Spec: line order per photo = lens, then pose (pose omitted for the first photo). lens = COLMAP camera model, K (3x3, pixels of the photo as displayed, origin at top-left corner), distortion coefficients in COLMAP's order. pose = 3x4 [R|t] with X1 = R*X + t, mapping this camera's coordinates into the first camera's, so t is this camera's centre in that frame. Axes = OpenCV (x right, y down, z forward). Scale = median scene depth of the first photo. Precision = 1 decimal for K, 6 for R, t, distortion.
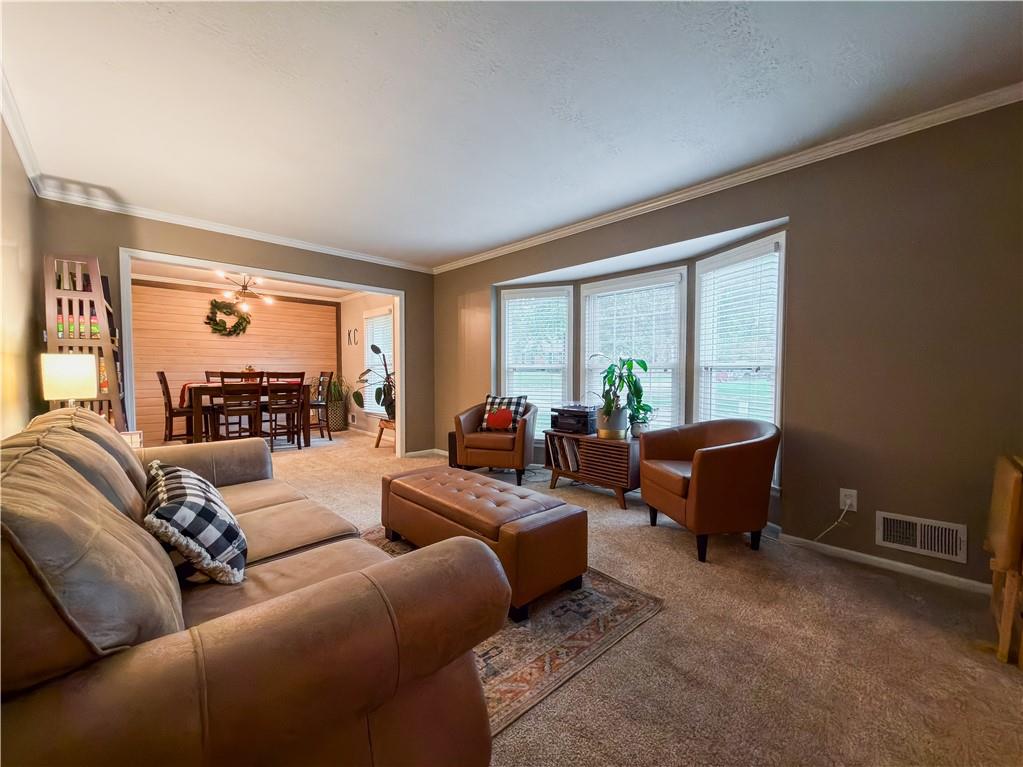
lens RADIAL K [[420.0, 0, 515.0], [0, 420.0, 384.3], [0, 0, 1]] dist [0.001605, 0.000036]
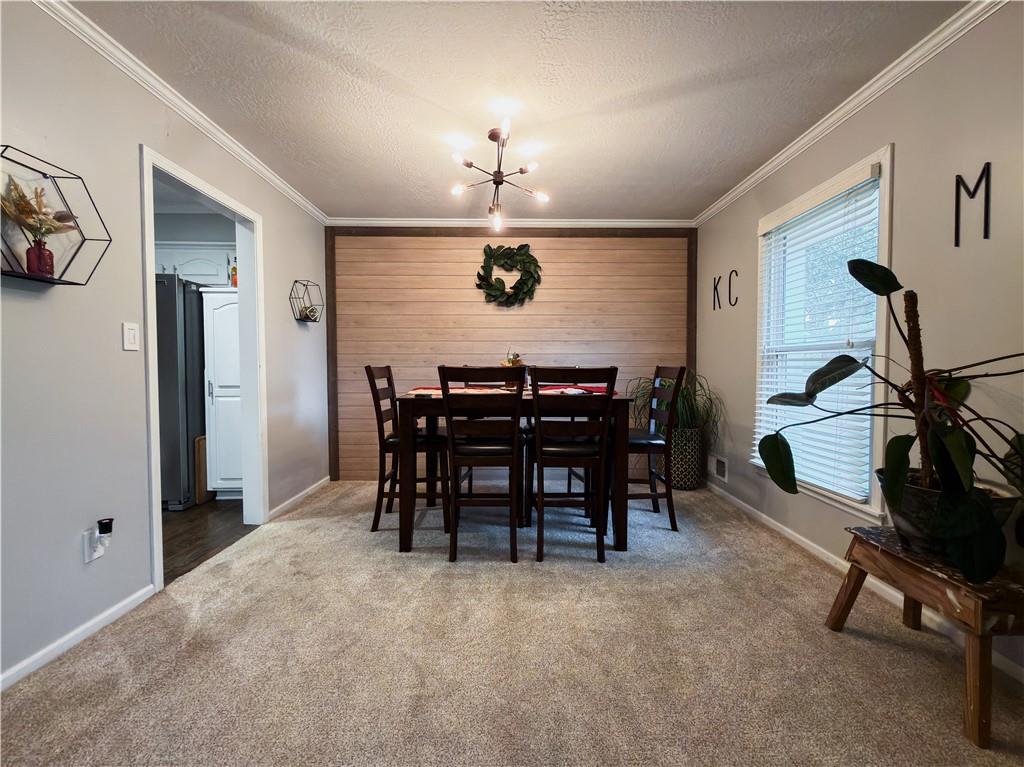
lens RADIAL K [[420.4, 0, 515.2], [0, 420.4, 378.2], [0, 0, 1]] dist [0.001605, 0.000036]
pose [[0.728496, 0.020635, -0.684739, -0.272117], [-0.021625, 0.999741, 0.007122, -0.017650], [0.684708, 0.009619, 0.728754, 0.586989]]
